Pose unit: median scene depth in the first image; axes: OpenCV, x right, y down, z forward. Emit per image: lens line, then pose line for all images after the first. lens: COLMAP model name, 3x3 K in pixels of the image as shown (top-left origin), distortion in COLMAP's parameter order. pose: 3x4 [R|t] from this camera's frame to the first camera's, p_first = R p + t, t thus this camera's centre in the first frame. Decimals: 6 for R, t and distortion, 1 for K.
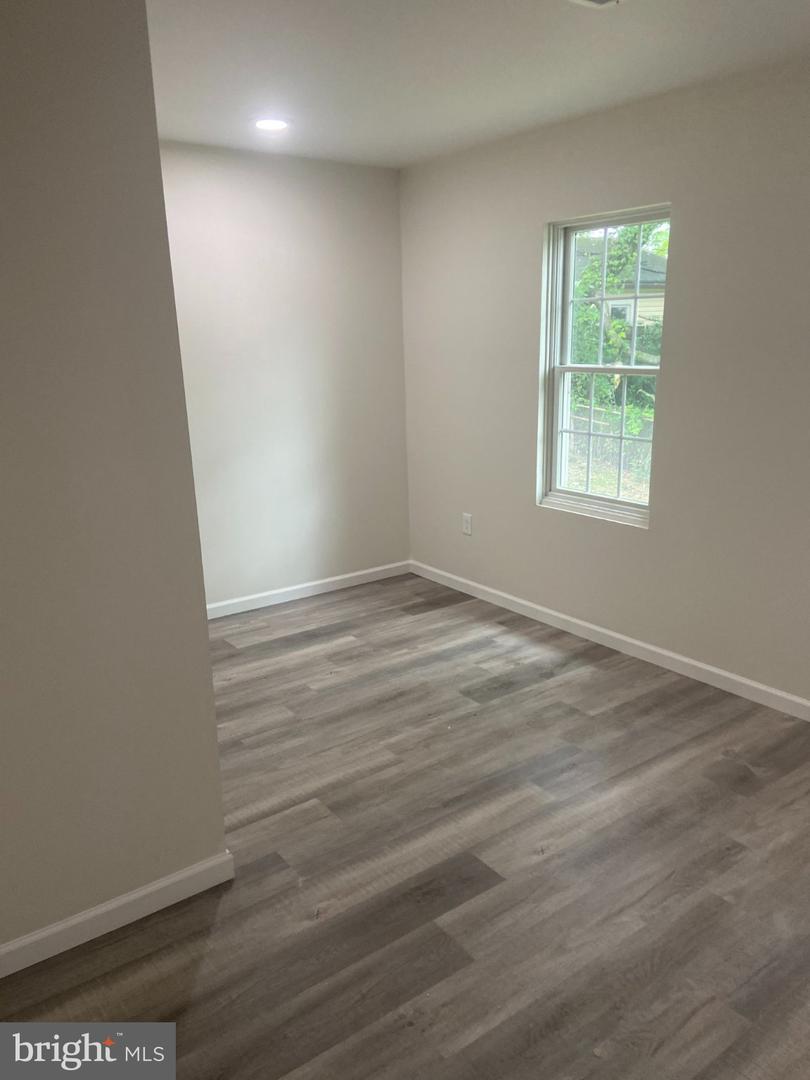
lens RADIAL K [[817.6, 0, 406.7], [0, 817.6, 543.0], [0, 0, 1]] dist [0.074844, -0.106832]
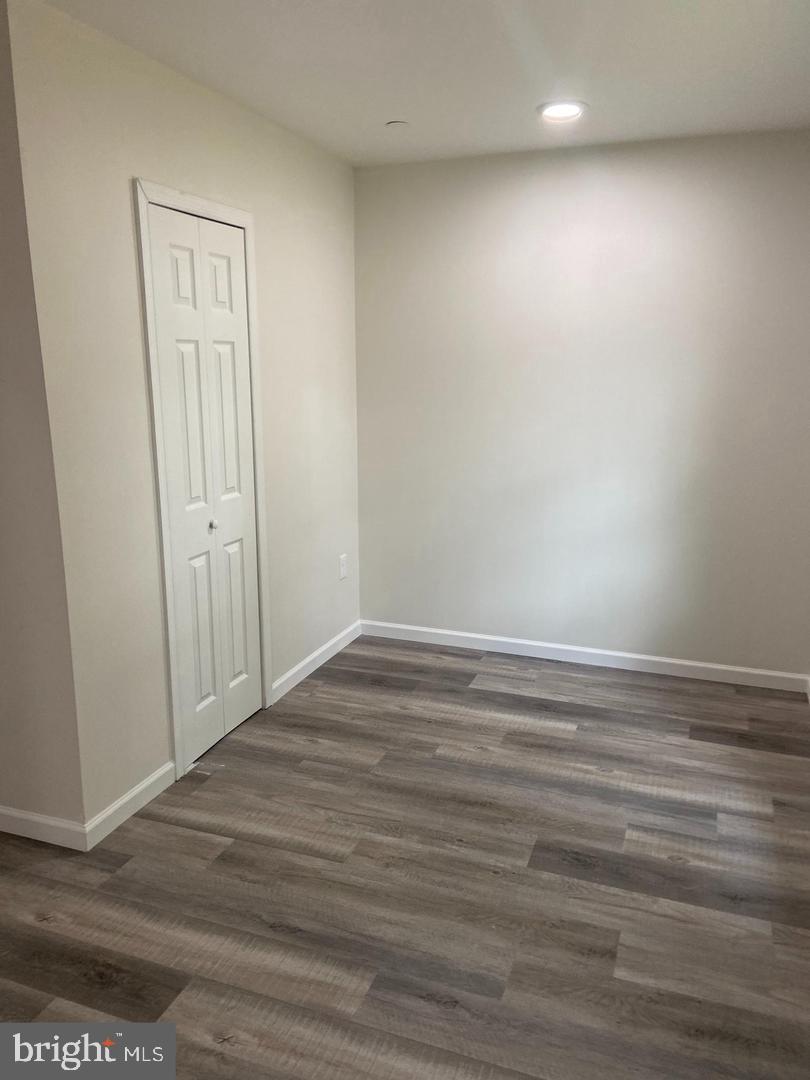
lens RADIAL K [[817.6, 0, 407.7], [0, 817.6, 538.7], [0, 0, 1]] dist [0.074844, -0.106832]
pose [[0.551268, 0.204325, -0.808922, 0.520616], [-0.230952, 0.969034, 0.087378, -0.107608], [0.801726, 0.138654, 0.581387, 0.447000]]
